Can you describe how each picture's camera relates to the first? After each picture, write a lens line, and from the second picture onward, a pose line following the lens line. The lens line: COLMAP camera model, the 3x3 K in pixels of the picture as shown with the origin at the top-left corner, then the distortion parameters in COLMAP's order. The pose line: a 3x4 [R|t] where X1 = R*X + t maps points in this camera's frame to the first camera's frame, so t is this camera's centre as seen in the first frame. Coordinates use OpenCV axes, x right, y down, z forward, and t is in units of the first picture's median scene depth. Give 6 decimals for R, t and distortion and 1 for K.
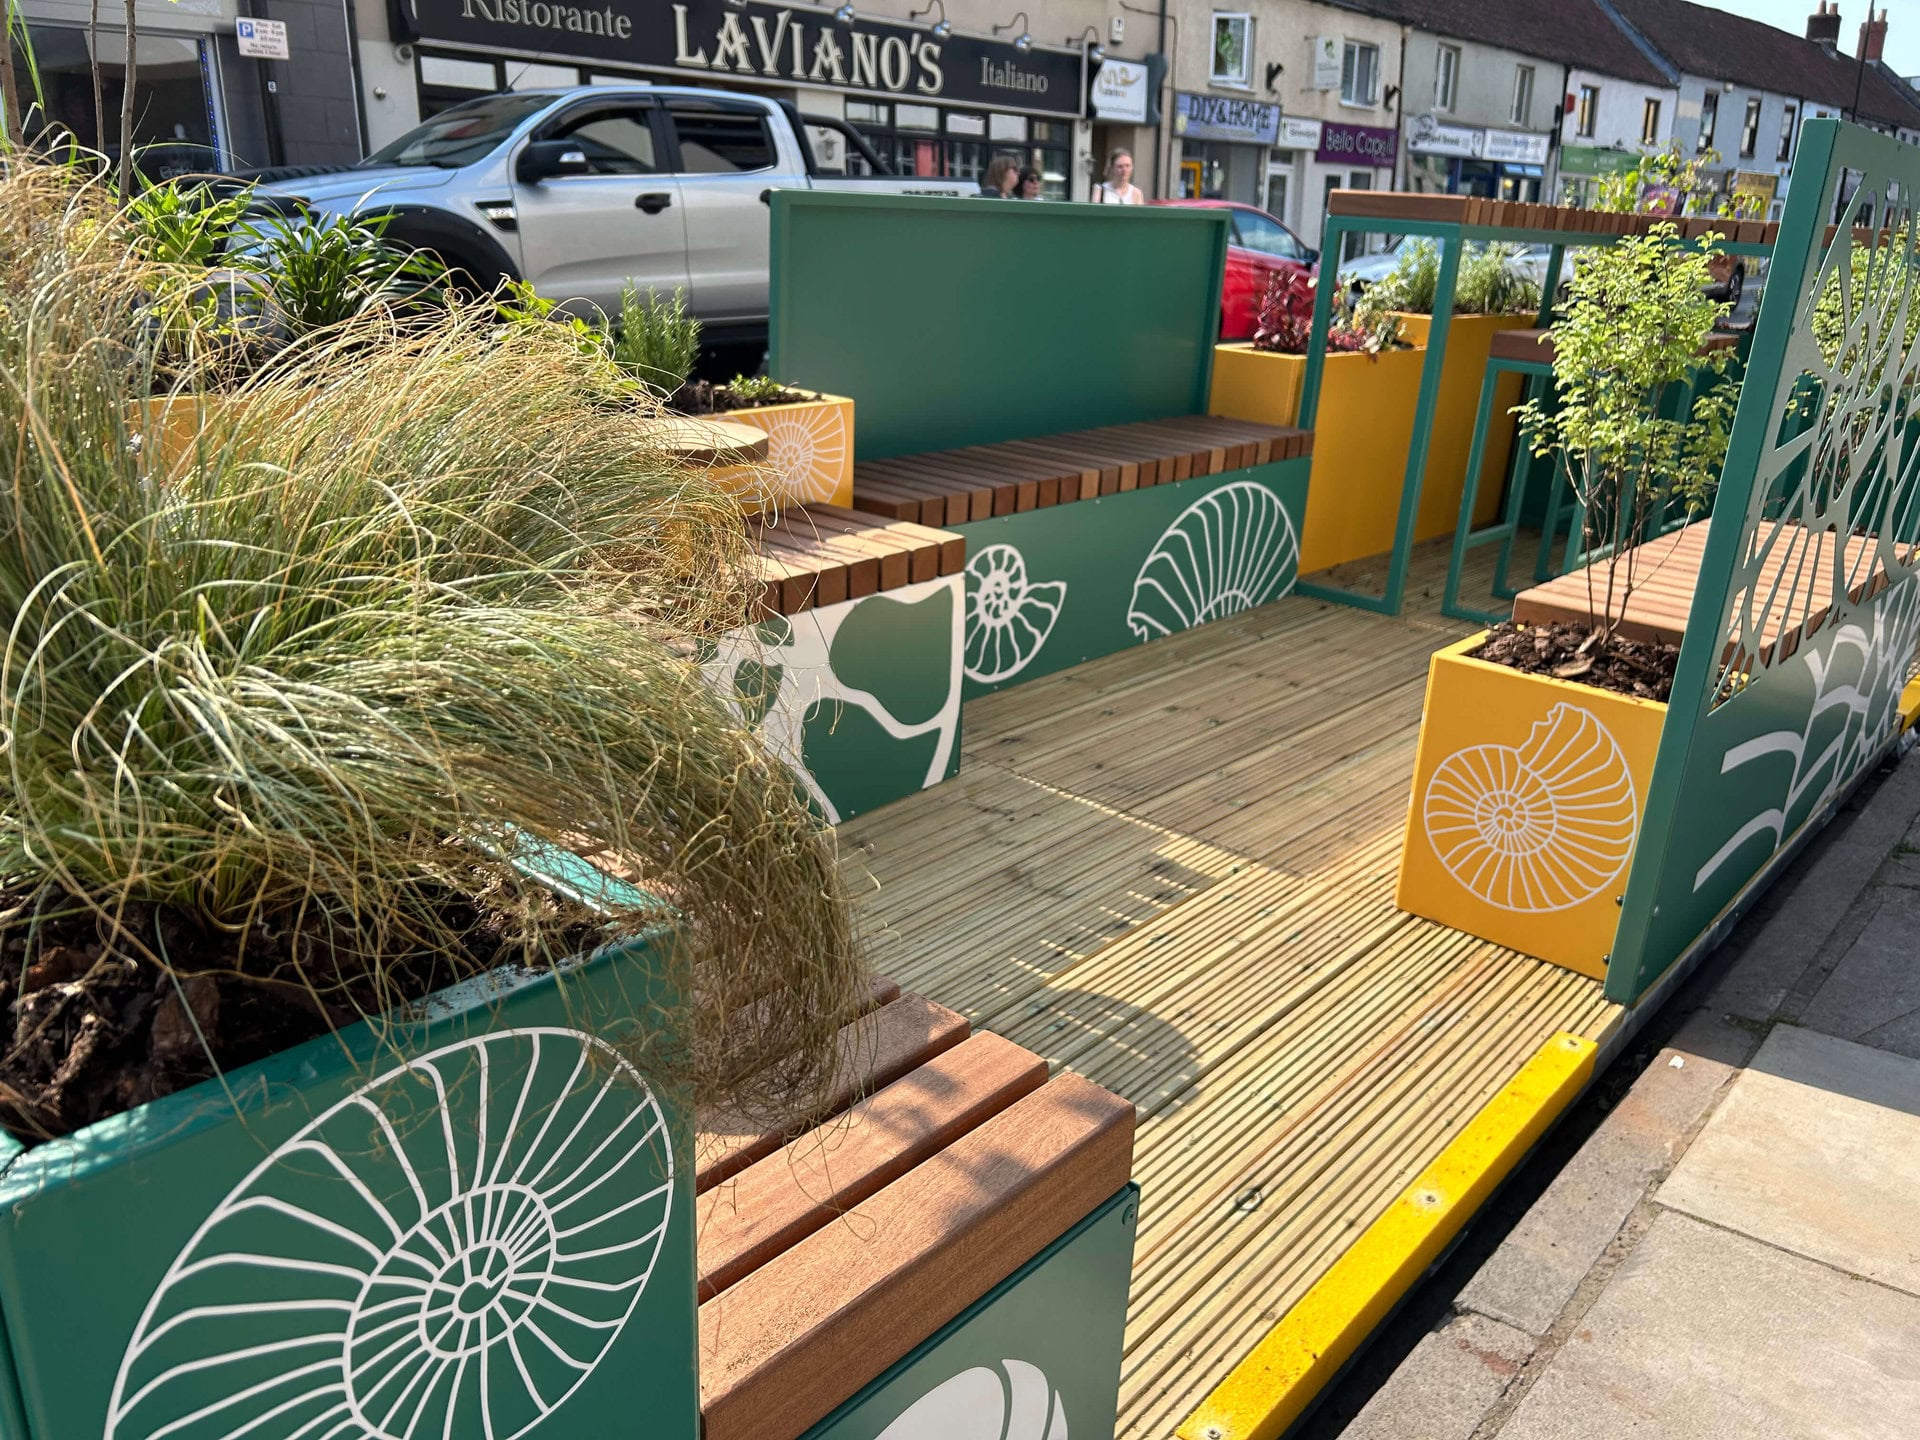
lens RADIAL K [[1459.9, 0, 968.4], [0, 1459.9, 694.9], [0, 0, 1]] dist [0.008270, 0.000777]
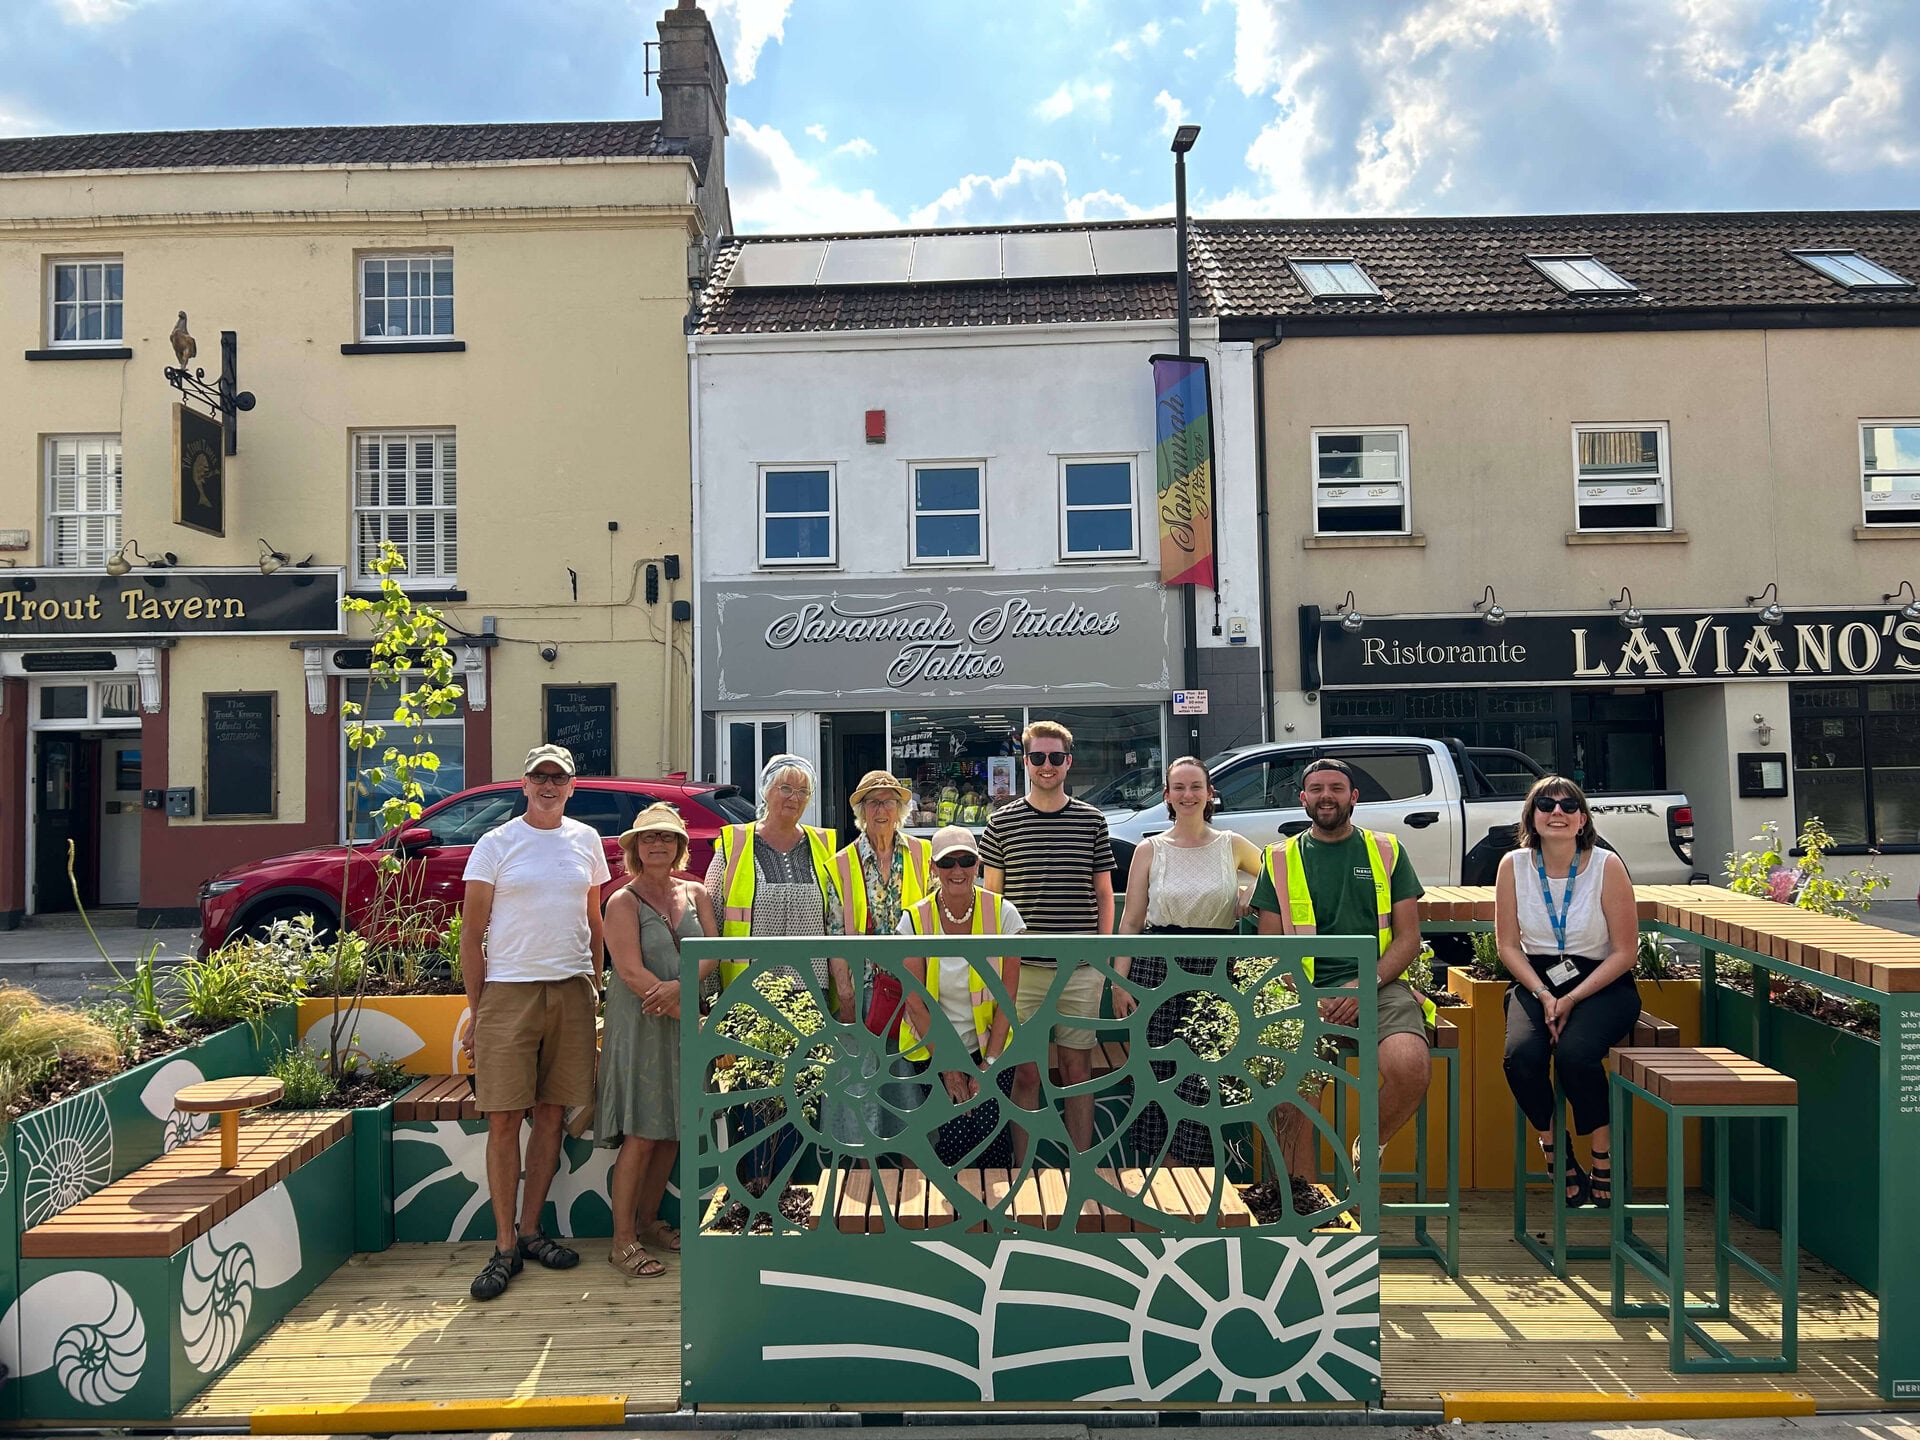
lens RADIAL K [[1425.0, 0, 960.0], [0, 1425.0, 720.0], [0, 0, 1]] dist [0.056249, -0.062864]
pose [[0.667002, -0.053769, -0.743113, 0.268800], [-0.199711, 0.947990, -0.247850, -0.027630], [0.717791, 0.313724, 0.621573, -0.014710]]
